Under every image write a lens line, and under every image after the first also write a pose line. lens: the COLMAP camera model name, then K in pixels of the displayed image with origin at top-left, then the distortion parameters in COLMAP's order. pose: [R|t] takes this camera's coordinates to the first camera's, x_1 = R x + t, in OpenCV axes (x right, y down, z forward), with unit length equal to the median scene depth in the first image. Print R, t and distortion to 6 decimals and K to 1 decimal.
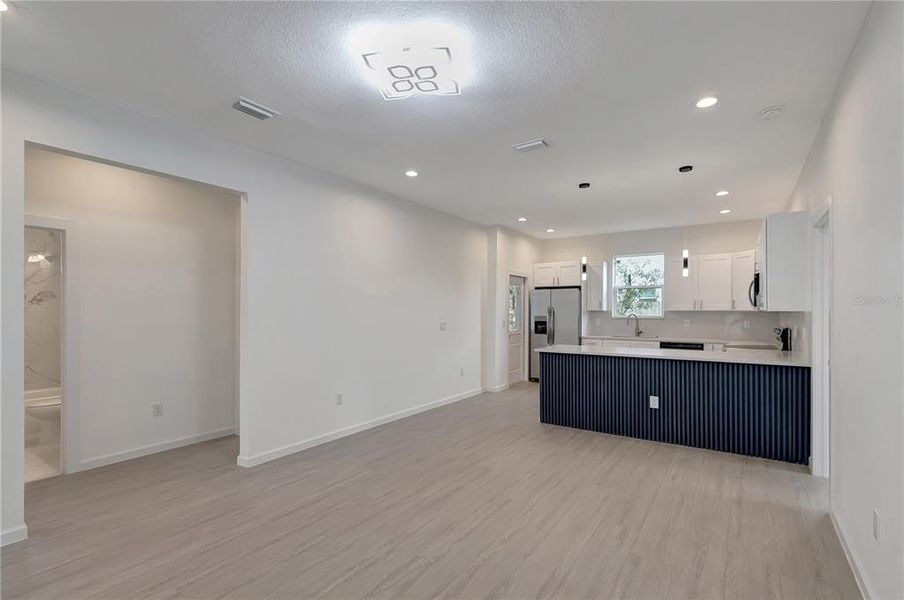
lens RADIAL K [[422.7, 0, 452.0], [0, 422.7, 300.0], [0, 0, 1]] dist [-0.001047, -0.000110]
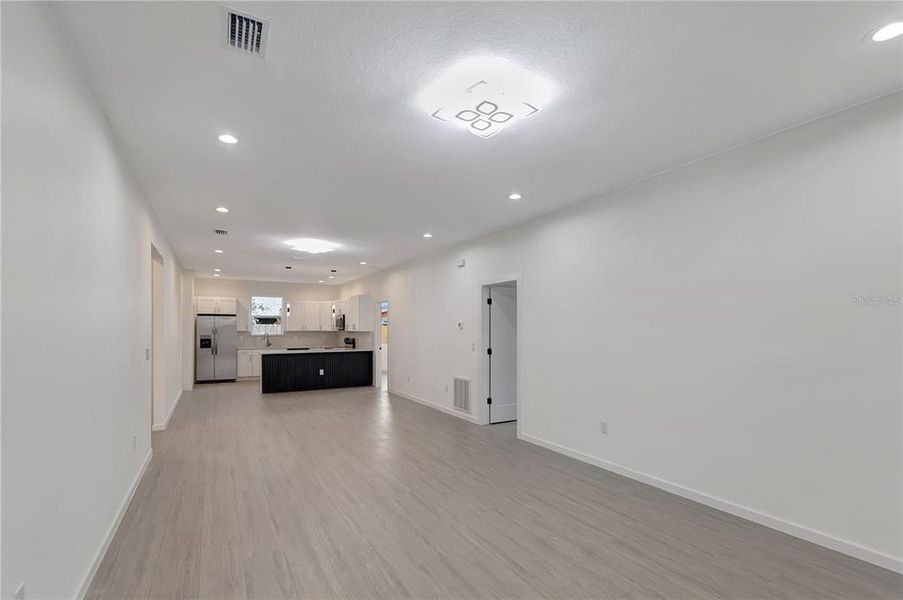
lens RADIAL K [[412.6, 0, 451.5], [0, 412.6, 300.0], [0, 0, 1]] dist [-0.010418, -0.000401]
pose [[0.427973, 0.063158, 0.901582, -0.686197], [-0.019827, 0.997971, -0.060499, -0.011733], [-0.903574, 0.008016, 0.428357, -0.314641]]
